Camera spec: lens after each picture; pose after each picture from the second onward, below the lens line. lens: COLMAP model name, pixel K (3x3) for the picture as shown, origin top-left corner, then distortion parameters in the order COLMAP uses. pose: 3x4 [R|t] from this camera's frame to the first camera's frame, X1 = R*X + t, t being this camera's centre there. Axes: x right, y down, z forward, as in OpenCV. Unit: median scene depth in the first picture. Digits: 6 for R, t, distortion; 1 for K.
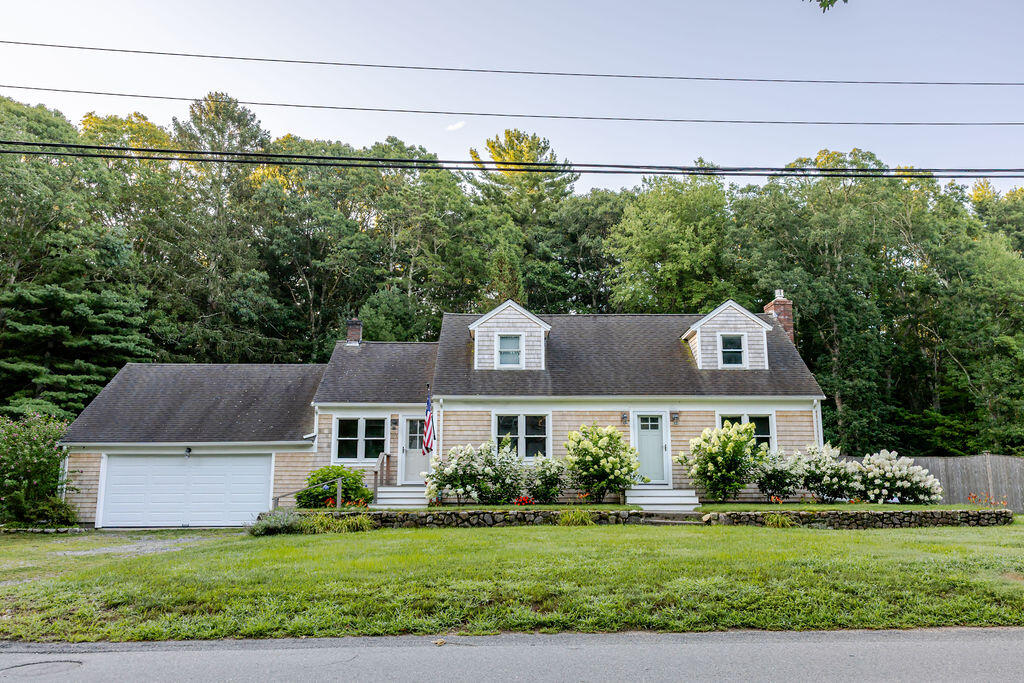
lens RADIAL K [[804.2, 0, 512.0], [0, 804.2, 341.5], [0, 0, 1]] dist [0.008611, 0.007703]
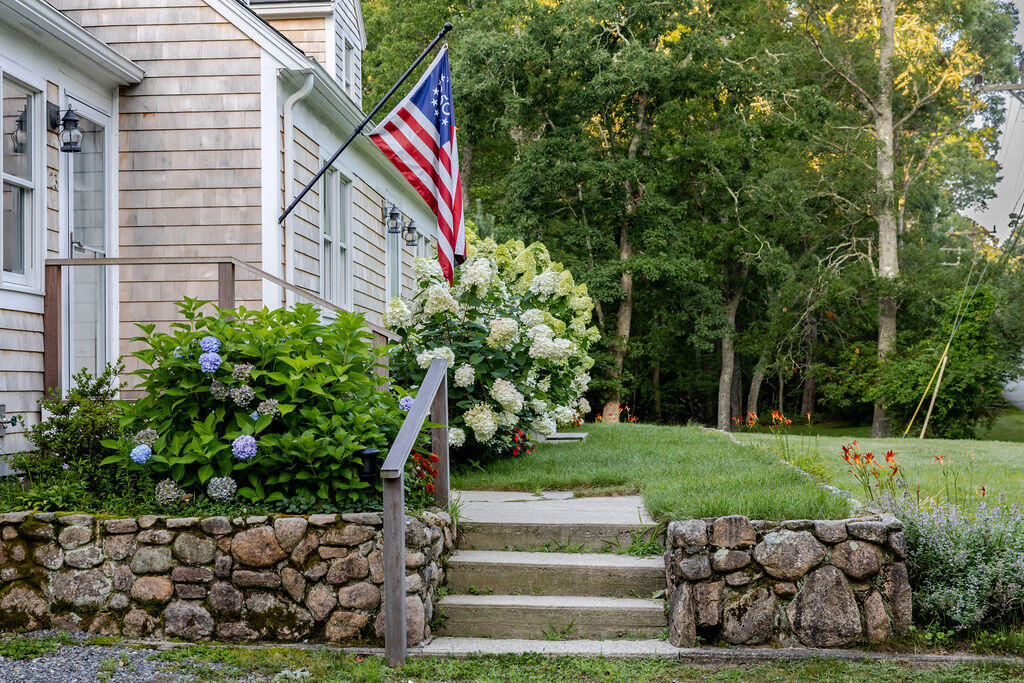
lens RADIAL K [[1653.3, 0, 512.7], [0, 1653.3, 325.0], [0, 0, 1]] dist [0.014616, 0.025719]
pose [[0.074706, 0.038294, 0.996470, -0.592731], [-0.172666, 0.984666, -0.024895, 0.147040], [-0.982143, -0.170197, 0.080173, 0.834129]]
